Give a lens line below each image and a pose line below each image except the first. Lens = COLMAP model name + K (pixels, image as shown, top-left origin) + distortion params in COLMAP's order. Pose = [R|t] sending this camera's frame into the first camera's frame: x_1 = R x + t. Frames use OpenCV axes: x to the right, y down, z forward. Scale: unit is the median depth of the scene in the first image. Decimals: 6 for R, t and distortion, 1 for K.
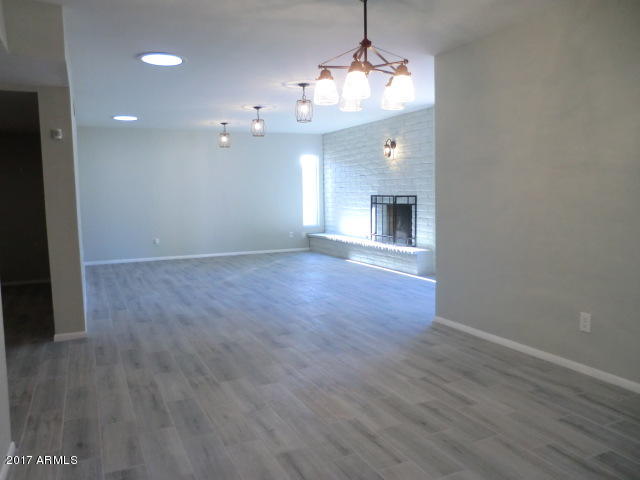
lens RADIAL K [[509.3, 0, 323.3], [0, 509.3, 238.3], [0, 0, 1]] dist [-0.072265, 0.061743]
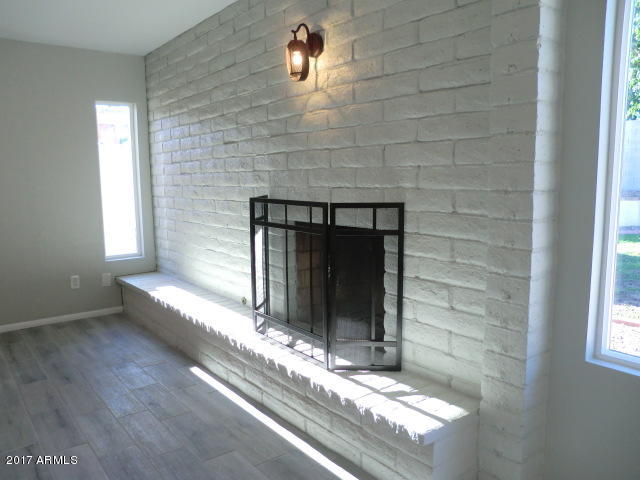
lens RADIAL K [[509.3, 0, 318.7], [0, 509.3, 241.9], [0, 0, 1]] dist [-0.072265, 0.061743]
pose [[0.978298, -0.027439, 0.205377, 0.070361], [0.019419, 0.998972, 0.040965, -0.070600], [-0.206290, -0.036088, 0.977825, 0.681060]]
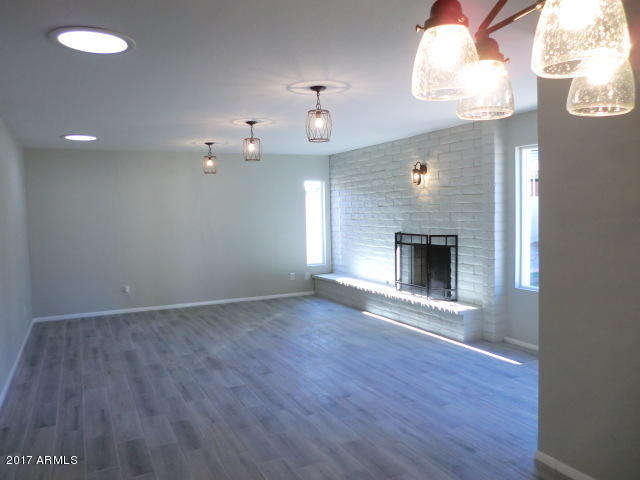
lens RADIAL K [[509.3, 0, 322.4], [0, 509.3, 240.6], [0, 0, 1]] dist [-0.072265, 0.061743]
pose [[0.999923, -0.007579, 0.009840, -0.028255], [0.007868, 0.999530, -0.029631, -0.051424], [-0.009611, 0.029706, 0.999512, 0.216752]]
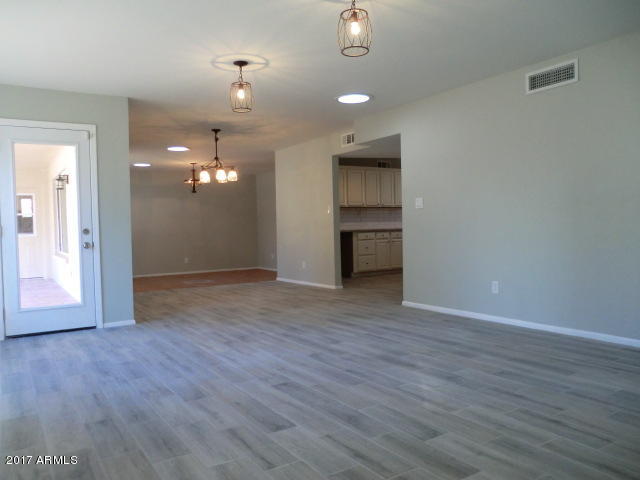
lens RADIAL K [[509.3, 0, 321.0], [0, 509.3, 239.6], [0, 0, 1]] dist [-0.072265, 0.061743]
pose [[-0.991490, 0.043631, -0.122655, -0.037325], [0.029176, 0.992671, 0.117272, -0.085148], [0.126873, 0.112695, -0.985496, 1.234253]]
